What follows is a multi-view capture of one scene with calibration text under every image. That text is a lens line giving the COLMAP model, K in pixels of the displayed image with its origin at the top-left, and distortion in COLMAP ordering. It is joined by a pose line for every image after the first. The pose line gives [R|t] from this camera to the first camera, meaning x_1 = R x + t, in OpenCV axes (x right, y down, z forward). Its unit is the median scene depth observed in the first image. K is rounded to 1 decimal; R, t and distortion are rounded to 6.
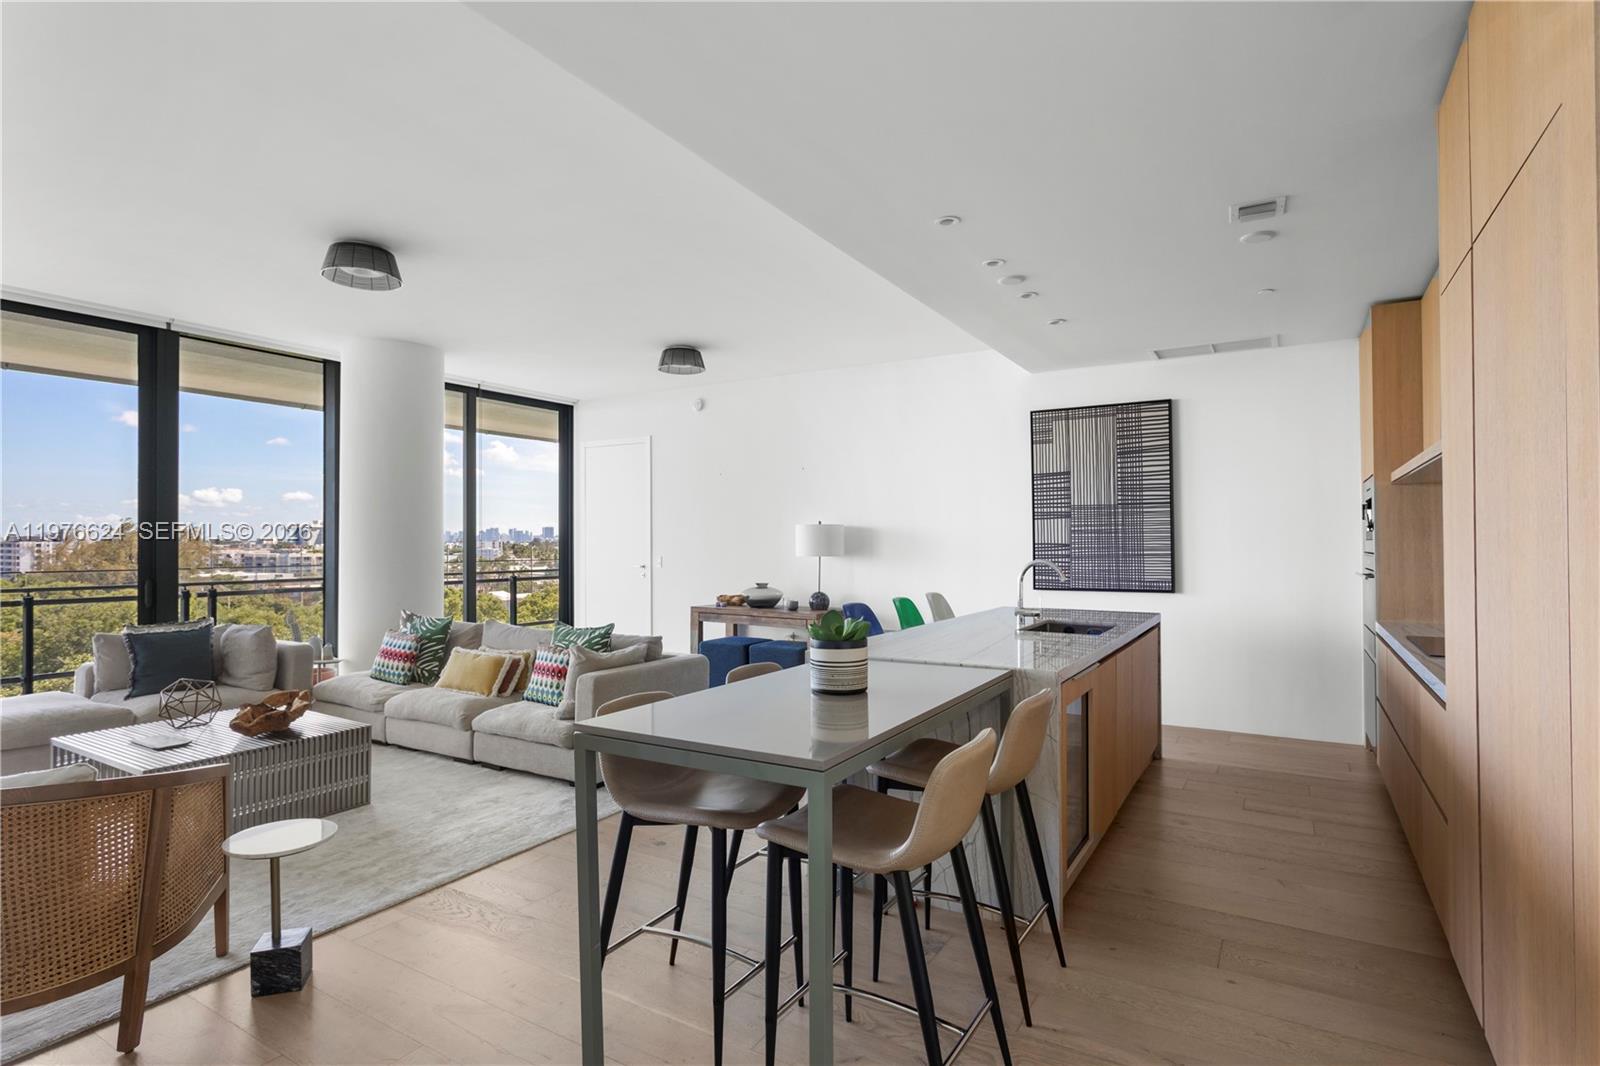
lens RADIAL K [[803.9, 0, 796.9], [0, 803.9, 539.9], [0, 0, 1]] dist [-0.013794, 0.008358]
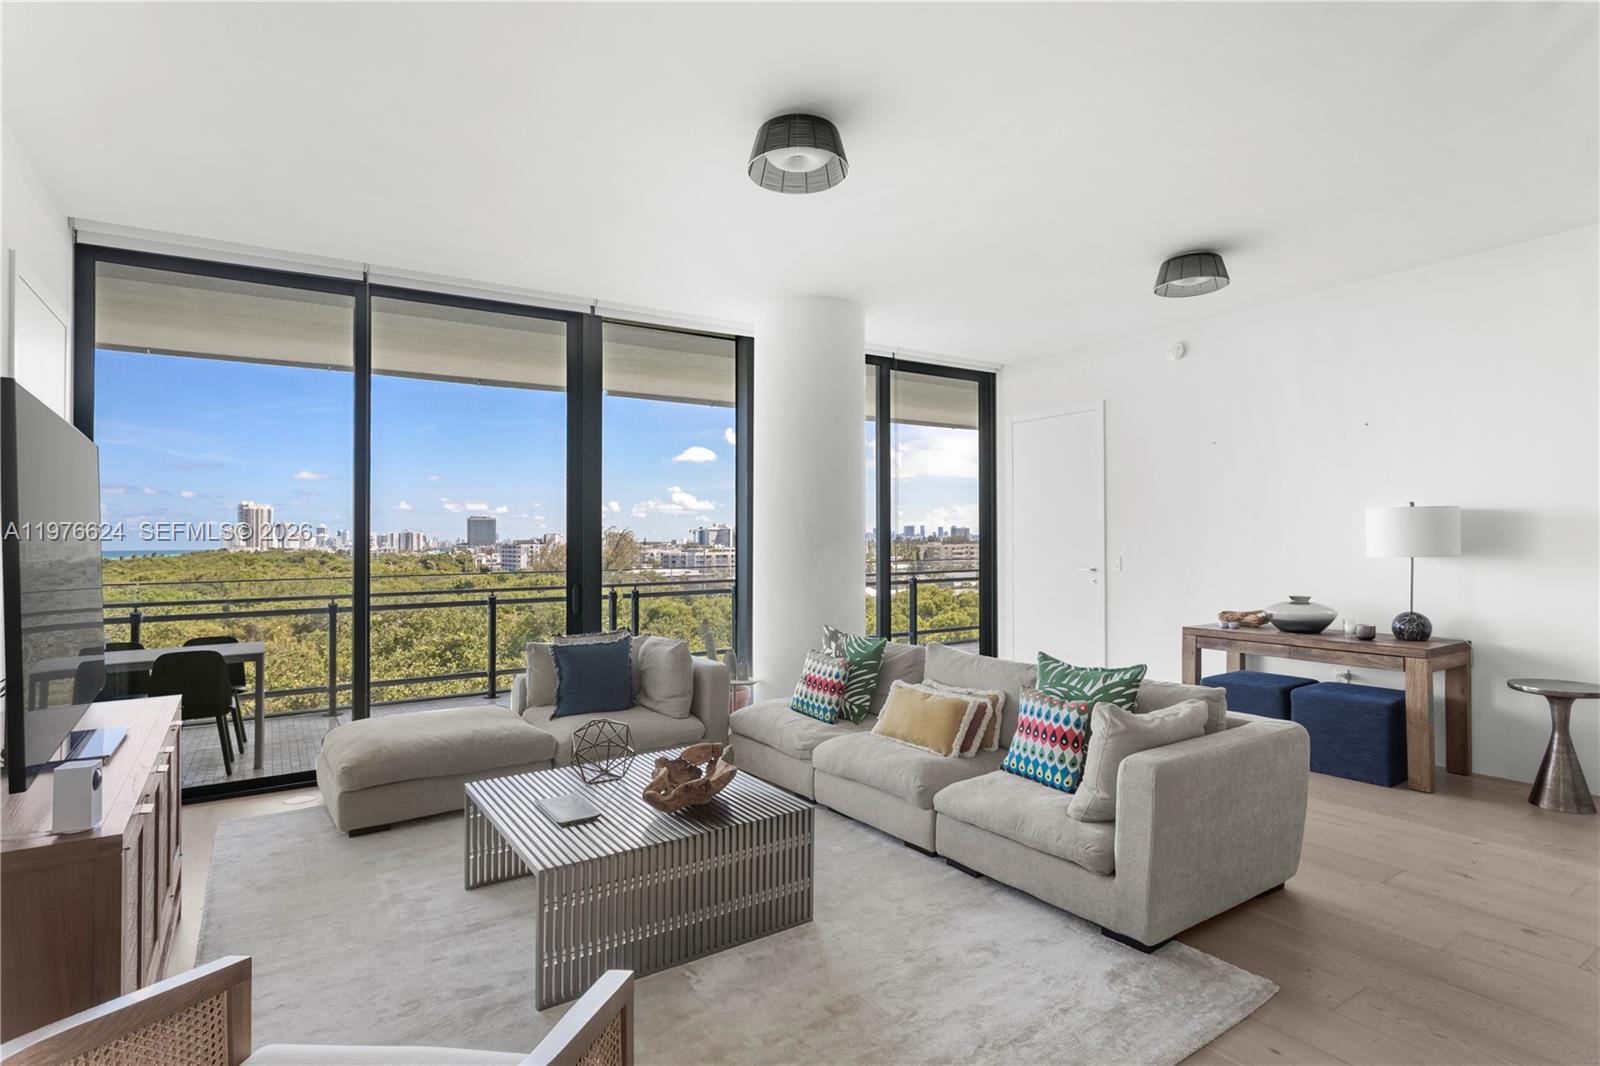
lens RADIAL K [[803.9, 0, 793.7], [0, 803.9, 484.6], [0, 0, 1]] dist [-0.013794, 0.008358]
pose [[0.903060, -0.040435, -0.427608, -0.171621], [0.012169, 0.997568, -0.068632, 0.001090], [0.429343, 0.056775, 0.901355, 0.252335]]
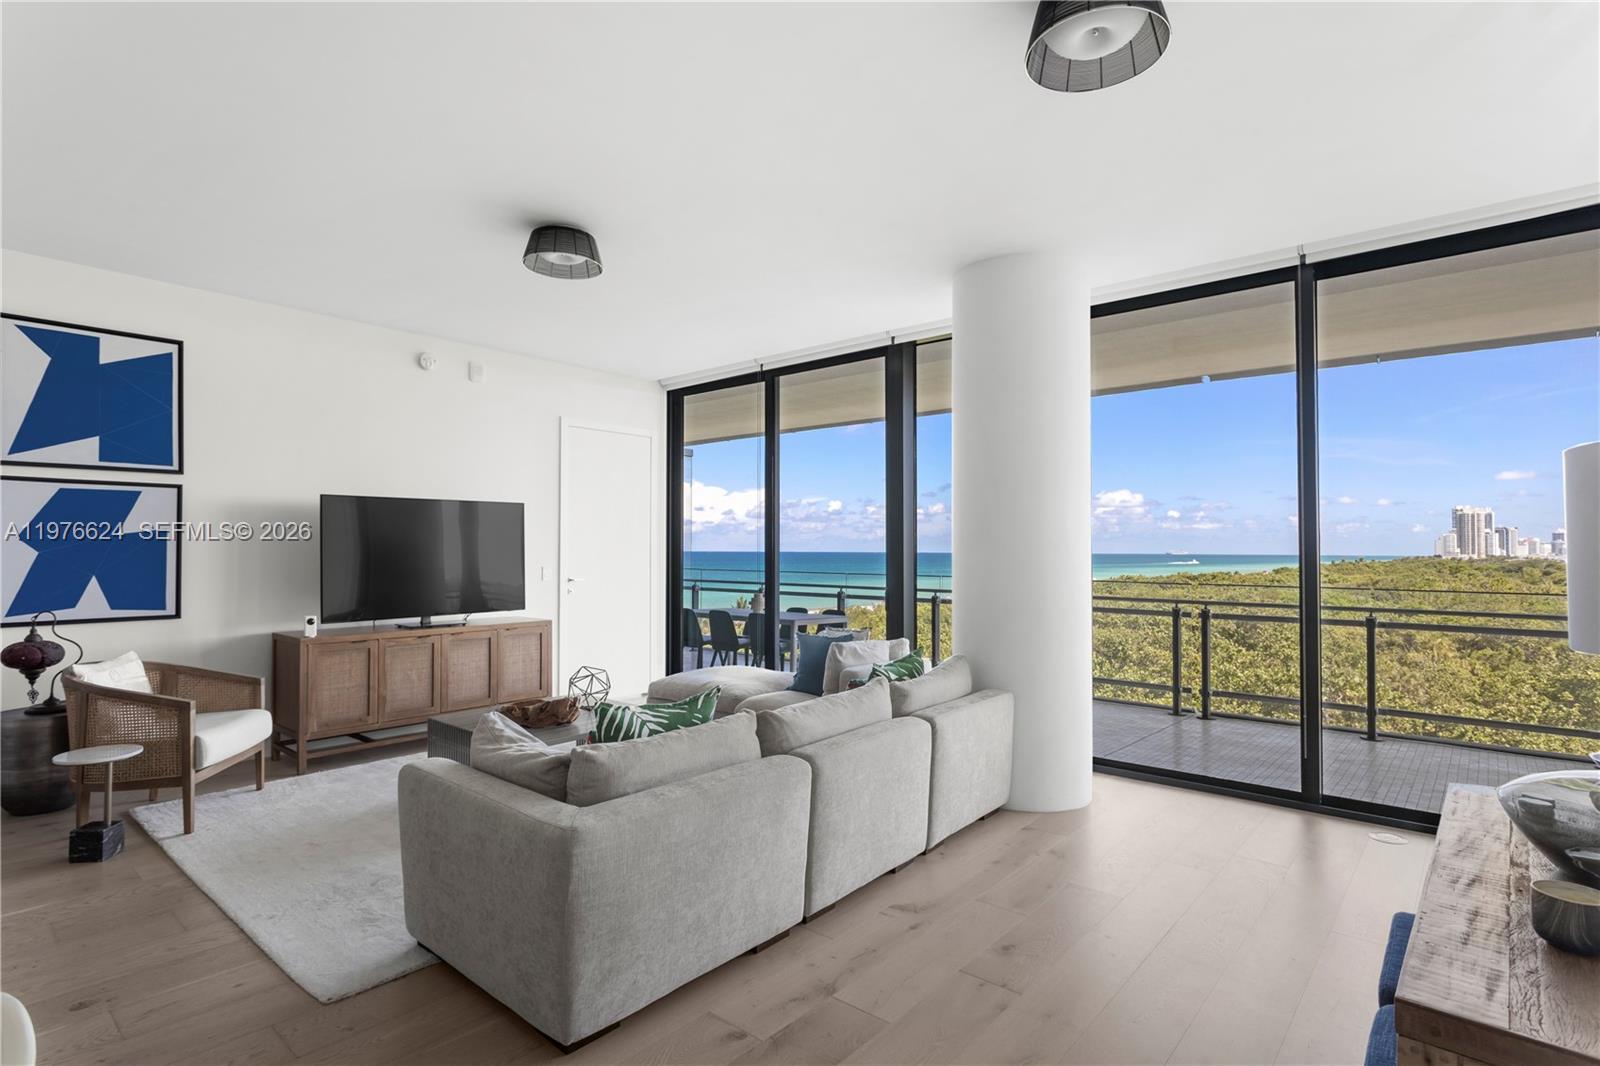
lens RADIAL K [[803.9, 0, 804.5], [0, 803.9, 541.2], [0, 0, 1]] dist [-0.013794, 0.008358]
pose [[-0.170079, -0.011081, -0.985368, 0.200733], [-0.006234, 0.999929, -0.010169, 0.002032], [0.985411, 0.004414, -0.170136, 1.064936]]
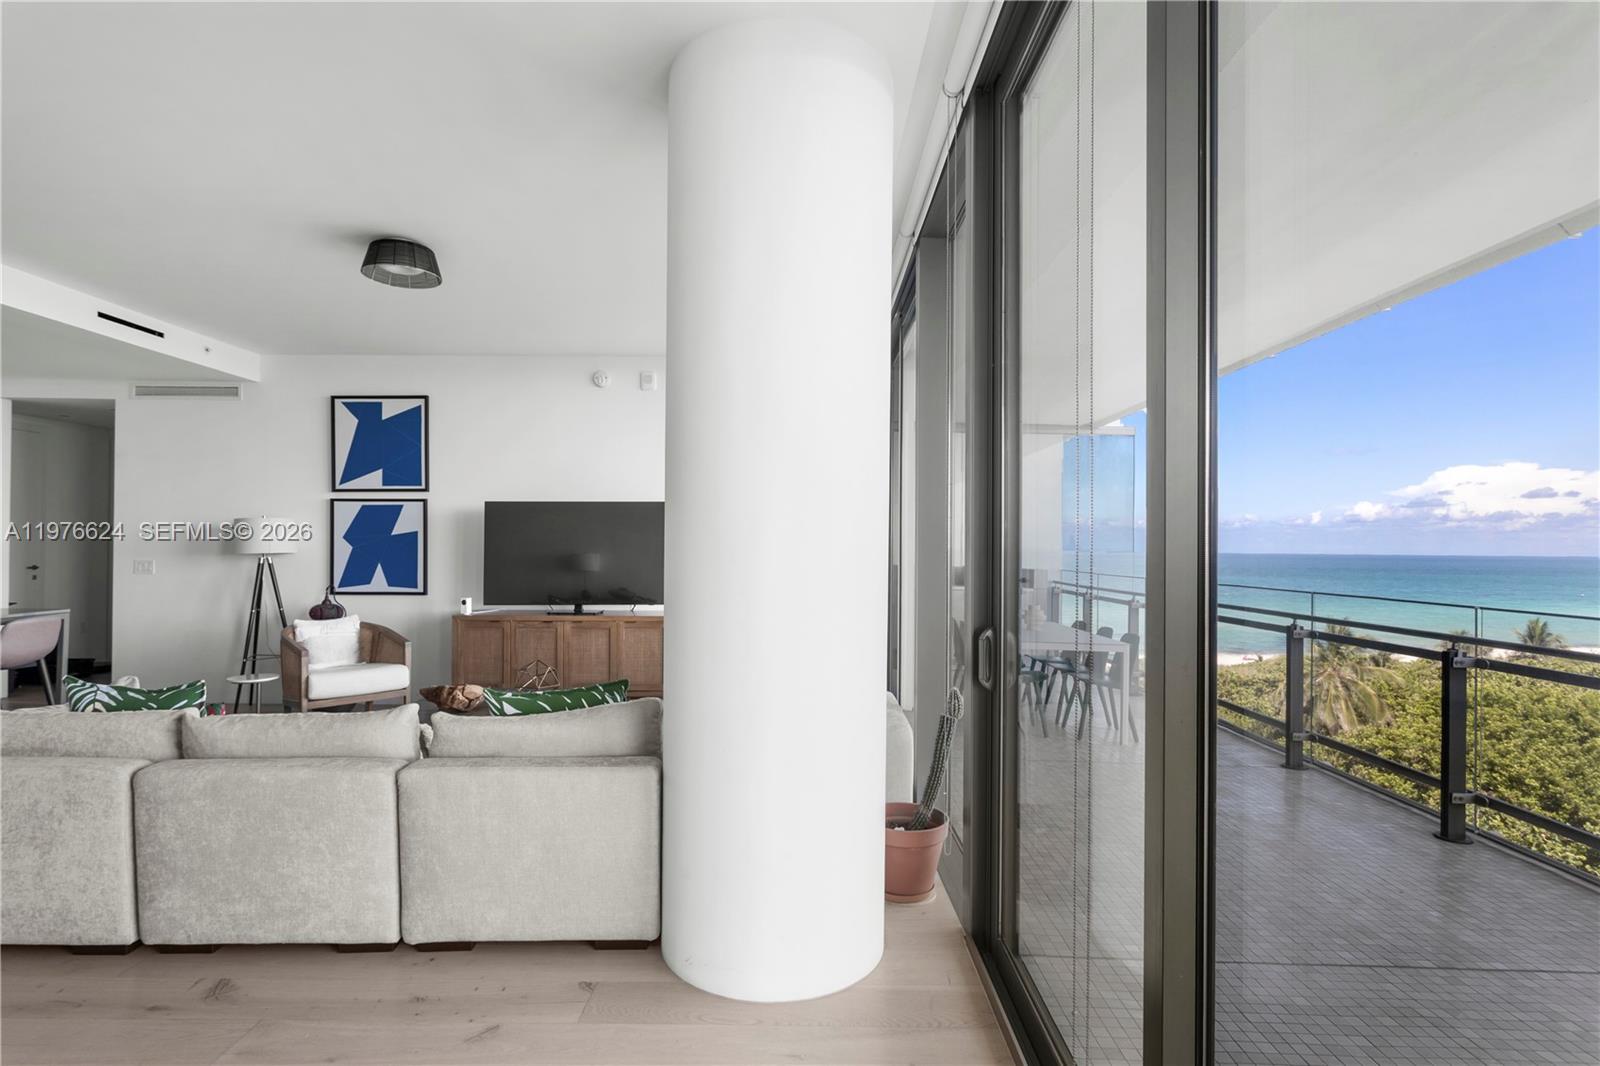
lens RADIAL K [[803.9, 0, 794.7], [0, 803.9, 548.6], [0, 0, 1]] dist [-0.013794, 0.008358]
pose [[-0.861706, -0.004571, -0.507387, -0.335646], [-0.006629, 0.999975, 0.002250, 0.004218], [0.507365, 0.005302, -0.861715, 1.517830]]
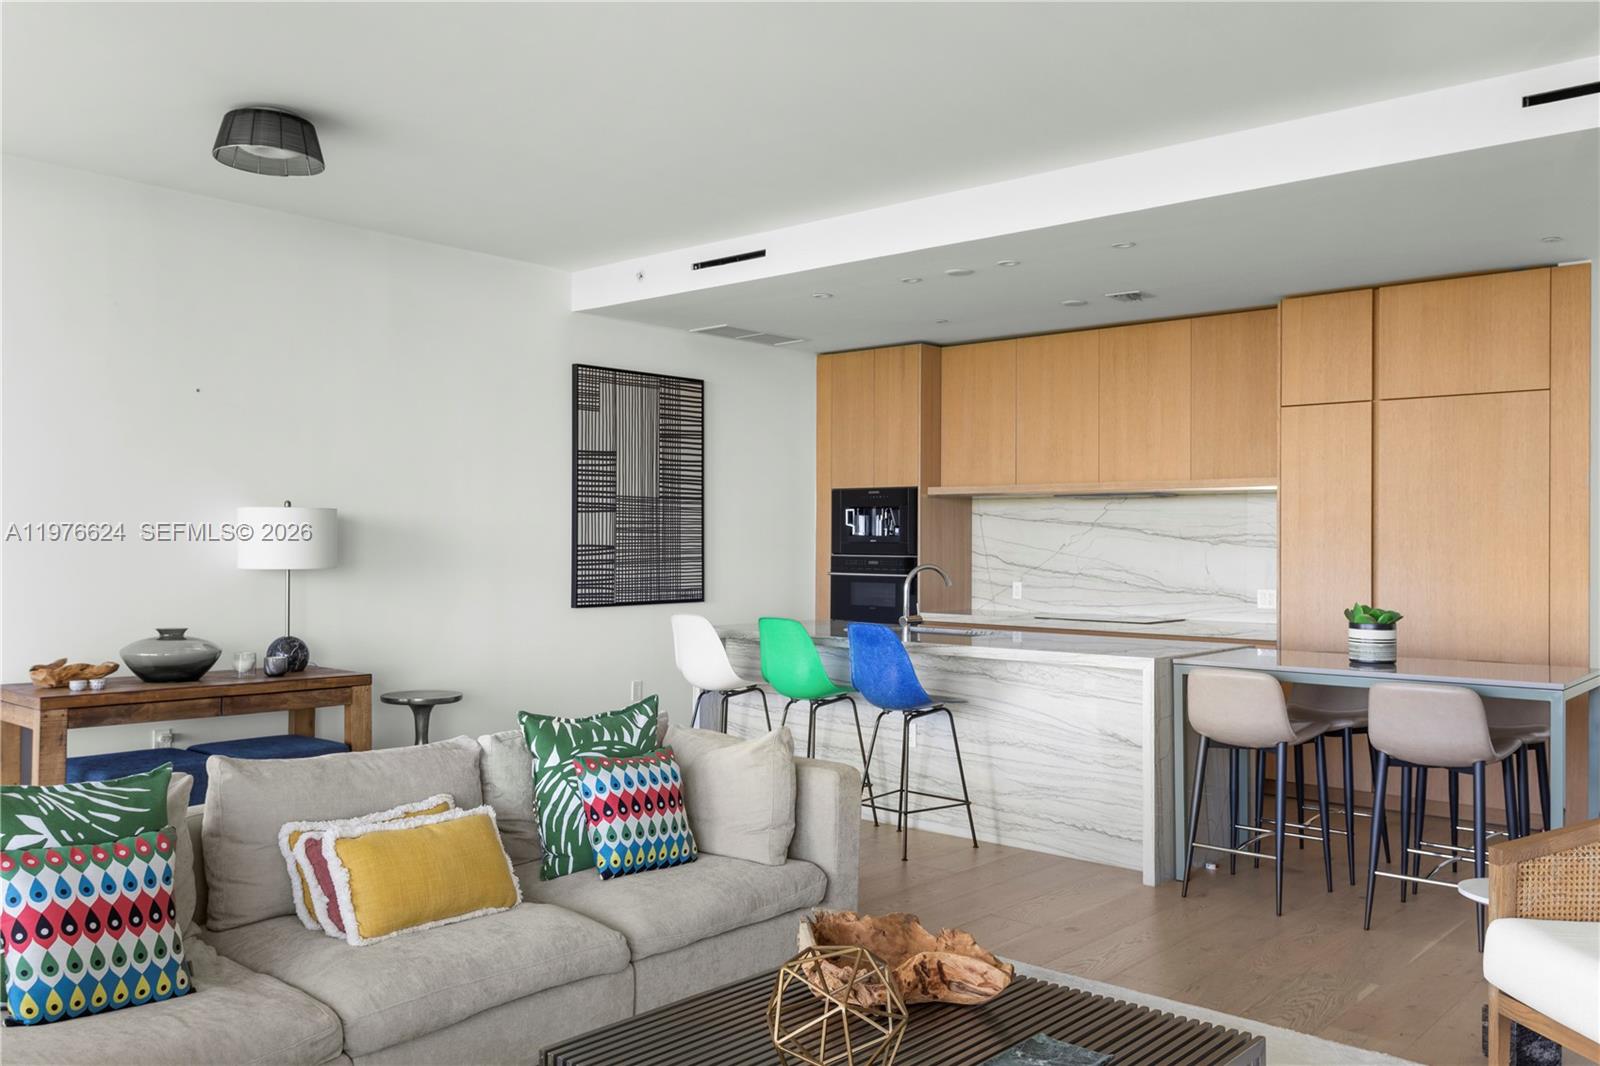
lens RADIAL K [[1293.4, 0, 811.4], [0, 1293.4, 547.3], [0, 0, 1]] dist [0.014826, -0.004714]
pose [[0.170707, -0.000547, 0.985322, -0.904104], [-0.008727, 0.999960, 0.002067, 0.002627], [-0.985283, -0.008951, 0.170696, 0.640870]]
